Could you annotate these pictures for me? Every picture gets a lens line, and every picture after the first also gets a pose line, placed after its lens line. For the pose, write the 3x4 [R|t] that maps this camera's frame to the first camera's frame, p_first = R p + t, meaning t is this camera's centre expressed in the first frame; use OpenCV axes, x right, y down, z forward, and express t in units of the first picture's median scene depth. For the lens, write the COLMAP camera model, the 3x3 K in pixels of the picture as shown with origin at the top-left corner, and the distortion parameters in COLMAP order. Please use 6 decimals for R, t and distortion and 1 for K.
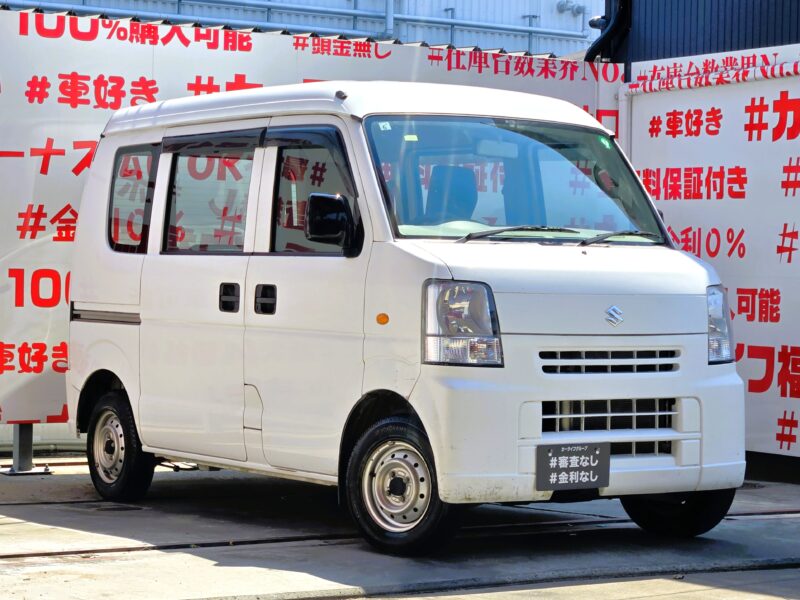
lens RADIAL K [[2078.9, 0, 400.0], [0, 2078.9, 300.0], [0, 0, 1]] dist [-0.124202, 0.577991]
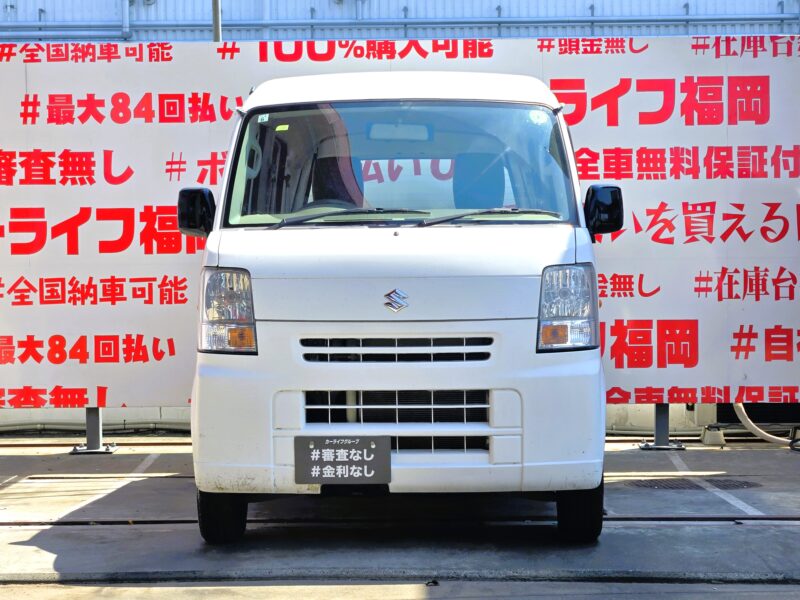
lens RADIAL K [[1718.6, 0, 400.0], [0, 1718.6, 300.0], [0, 0, 1]] dist [-0.383432, 3.665277]
pose [[0.831502, -0.017010, -0.555262, 0.520673], [0.016228, 0.999848, -0.006329, 0.012112], [0.555285, -0.003748, 0.831652, 0.352936]]
